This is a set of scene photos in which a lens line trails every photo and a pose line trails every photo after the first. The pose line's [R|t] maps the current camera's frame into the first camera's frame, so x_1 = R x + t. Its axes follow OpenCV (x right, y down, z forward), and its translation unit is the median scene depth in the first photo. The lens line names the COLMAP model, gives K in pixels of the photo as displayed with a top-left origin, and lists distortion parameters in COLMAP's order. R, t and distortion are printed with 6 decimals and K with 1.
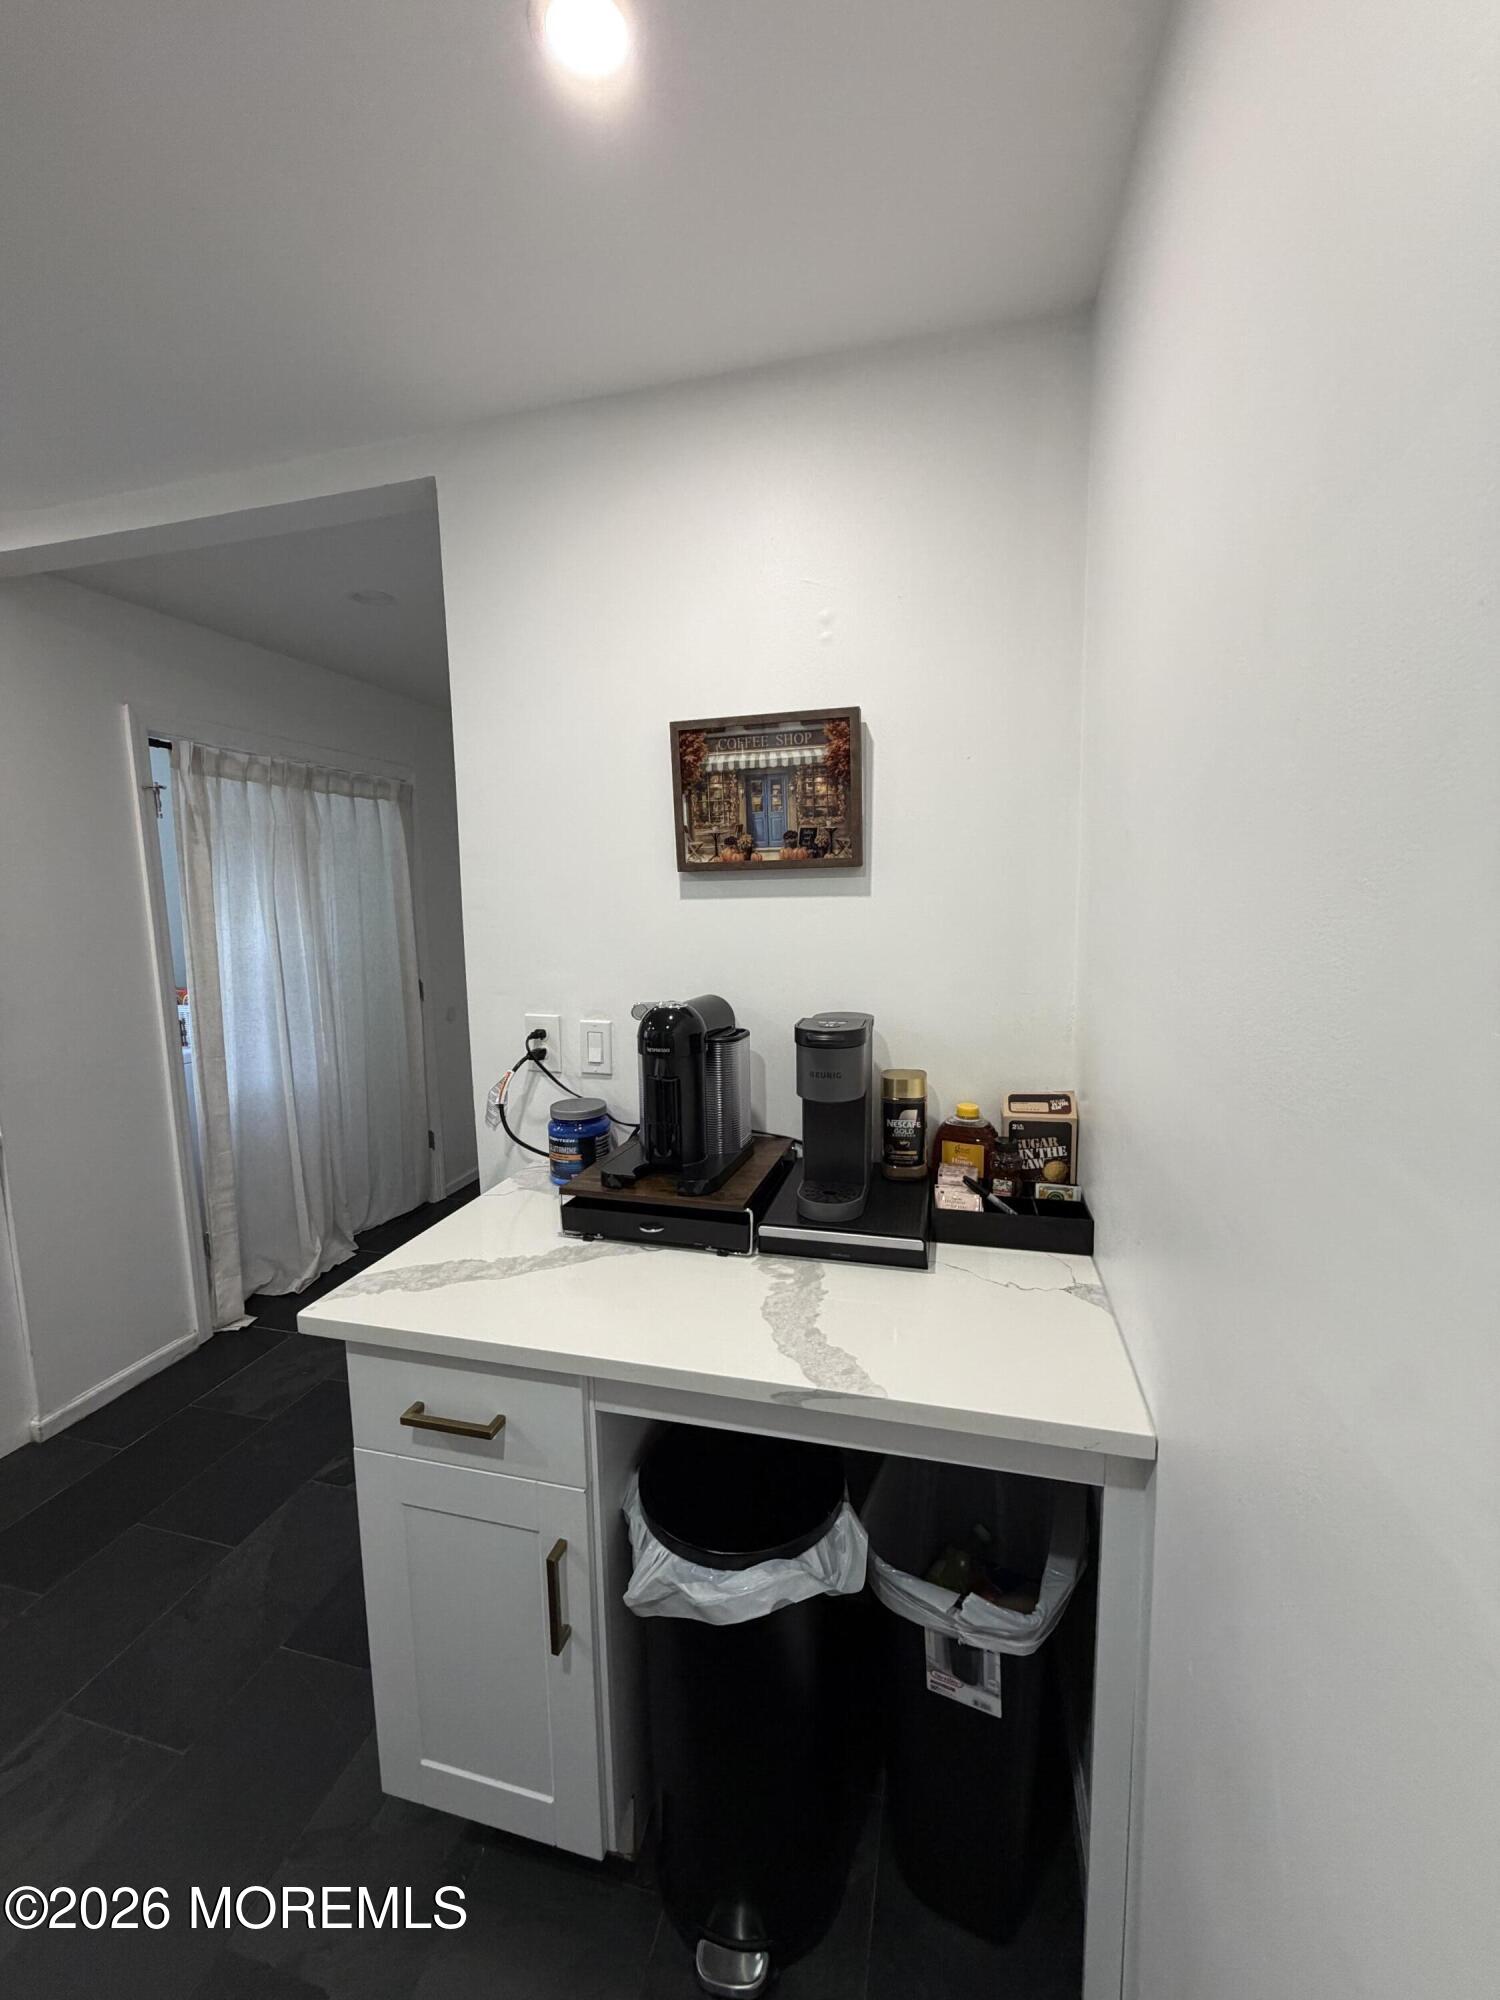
lens RADIAL K [[797.8, 0, 746.2], [0, 797.8, 995.1], [0, 0, 1]] dist [-0.000905, 0.000107]
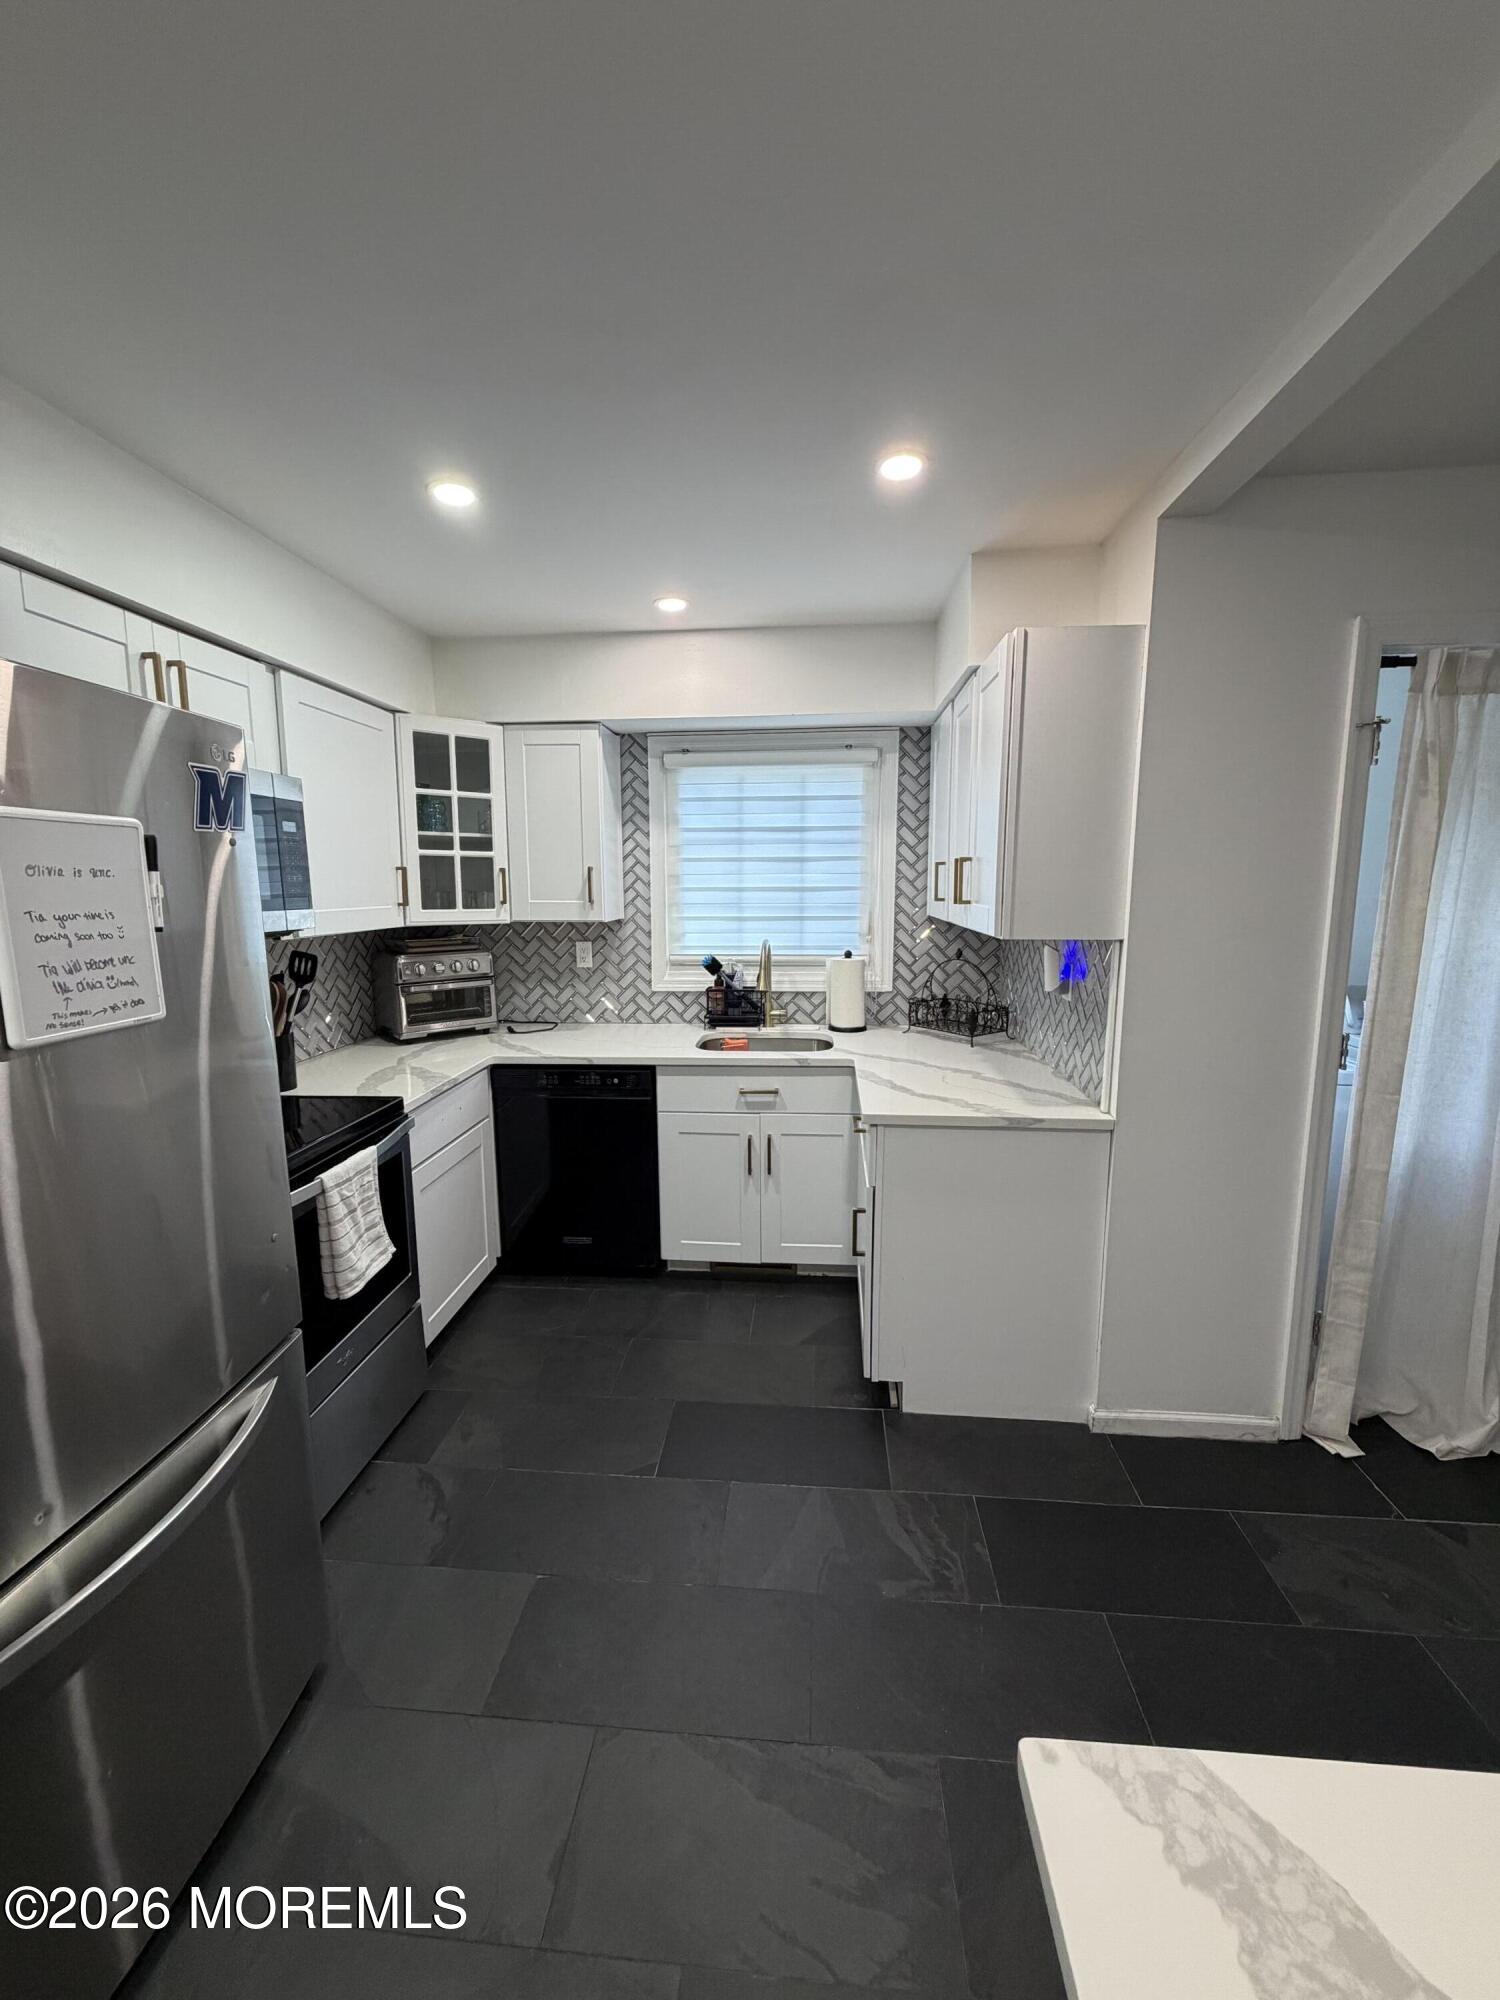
lens RADIAL K [[797.8, 0, 747.0], [0, 797.8, 996.7], [0, 0, 1]] dist [-0.000905, 0.000107]
pose [[0.180333, 0.155906, -0.971171, -0.080020], [-0.125619, 0.982923, 0.134467, -0.033777], [0.975551, 0.097749, 0.196838, 0.286167]]
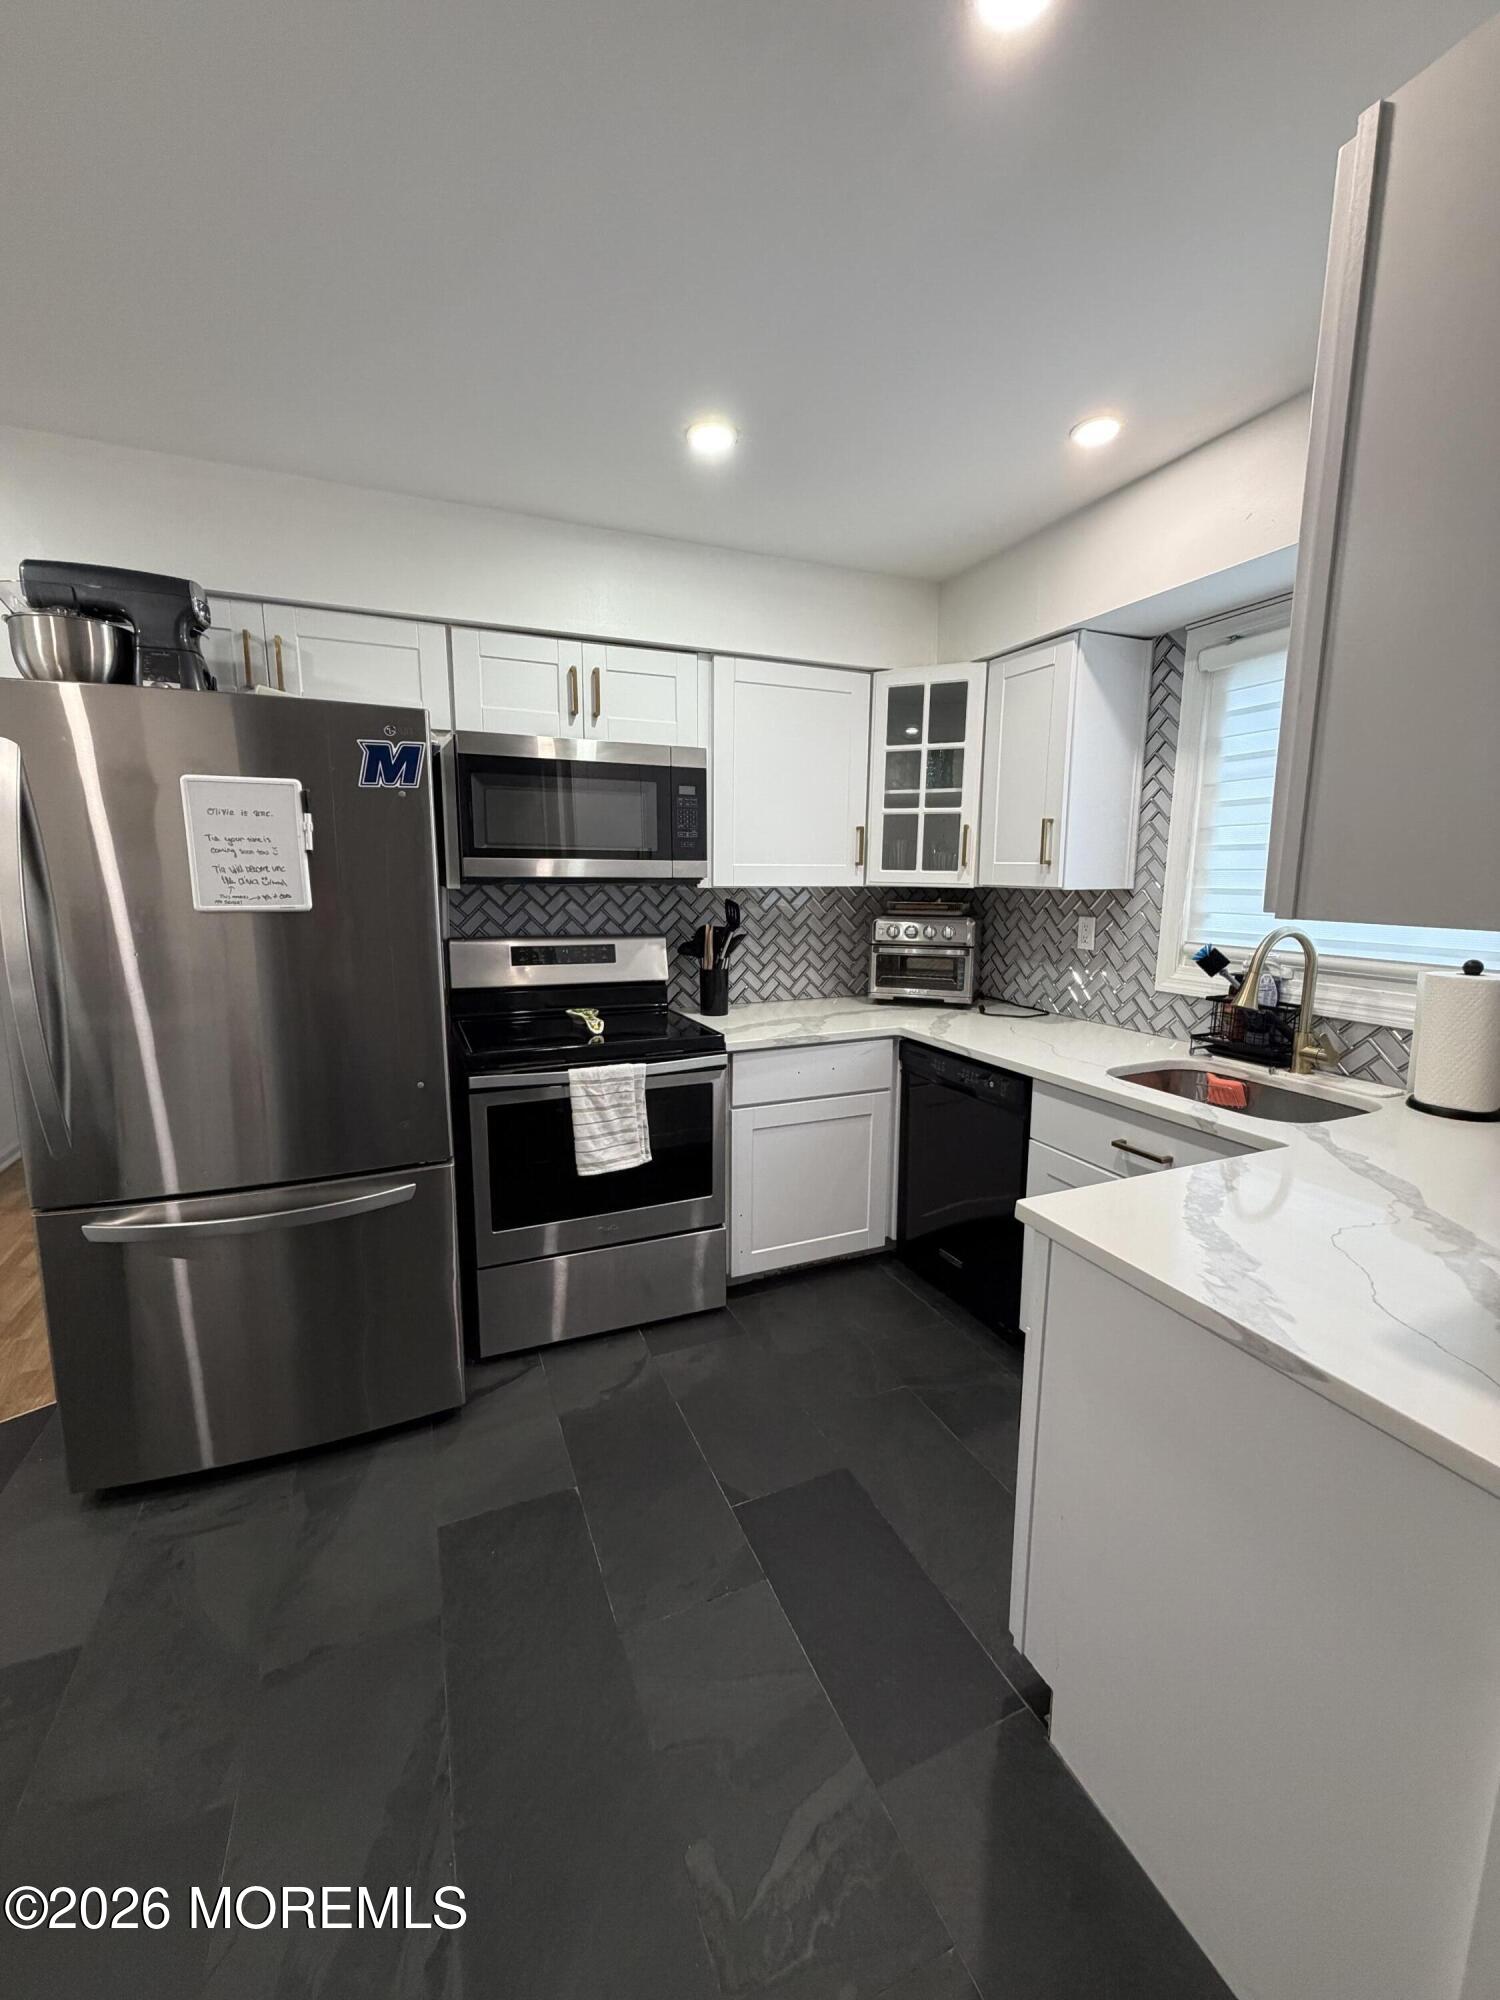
lens RADIAL K [[797.8, 0, 752.0], [0, 797.8, 996.1], [0, 0, 1]] dist [-0.000905, 0.000107]
pose [[-0.782728, 0.110549, -0.612467, -0.467208], [-0.070286, 0.962100, 0.263482, -0.059431], [0.618382, 0.249282, -0.745293, 0.870426]]
